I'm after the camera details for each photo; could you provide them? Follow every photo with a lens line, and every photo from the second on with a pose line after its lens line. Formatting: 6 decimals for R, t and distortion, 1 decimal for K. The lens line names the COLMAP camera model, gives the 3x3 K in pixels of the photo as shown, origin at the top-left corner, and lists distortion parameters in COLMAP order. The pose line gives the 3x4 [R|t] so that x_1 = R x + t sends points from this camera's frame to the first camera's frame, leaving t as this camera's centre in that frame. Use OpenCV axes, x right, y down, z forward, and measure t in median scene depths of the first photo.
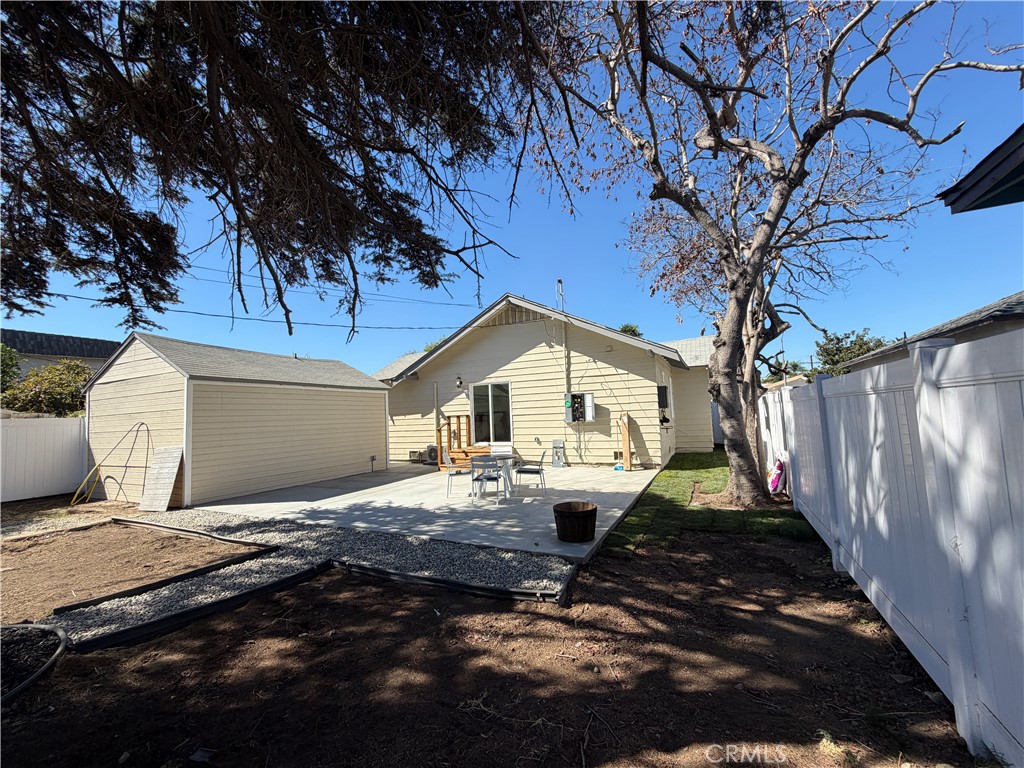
lens RADIAL K [[407.3, 0, 512.0], [0, 407.3, 384.0], [0, 0, 1]] dist [-0.000160, 0.000475]
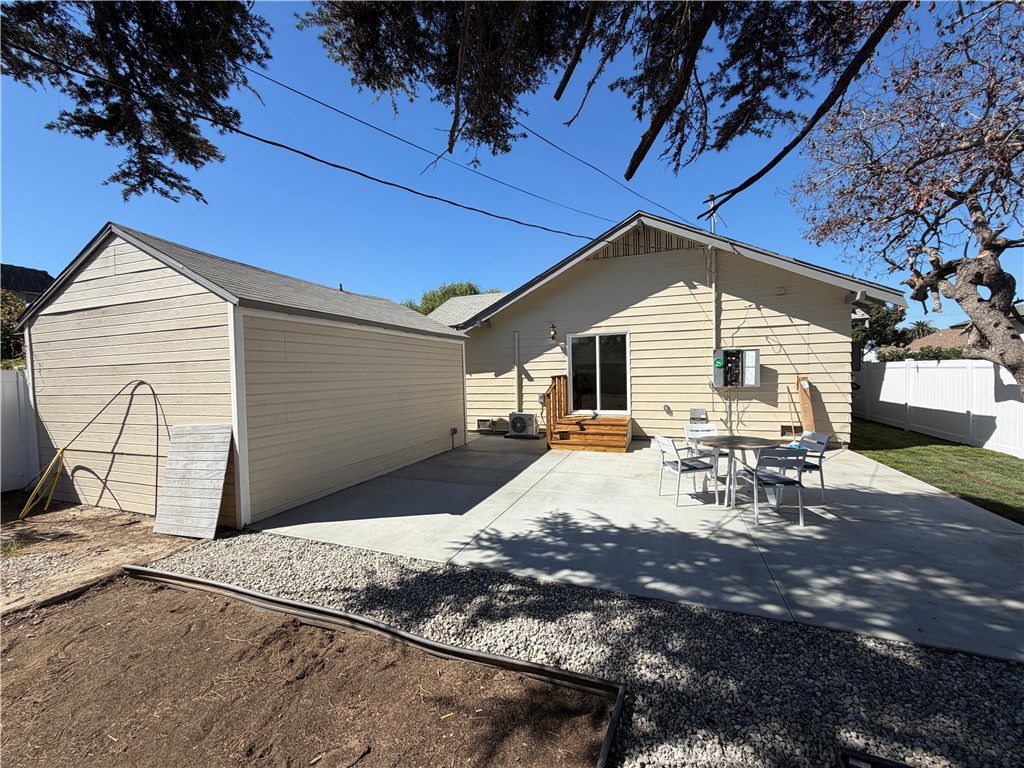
lens RADIAL K [[407.3, 0, 512.0], [0, 407.3, 384.0], [0, 0, 1]] dist [-0.000160, 0.000475]
pose [[0.995242, 0.014073, 0.096409, -0.332388], [-0.023826, 0.994623, 0.100781, 0.020619], [-0.094472, -0.102599, 0.990227, 0.282882]]
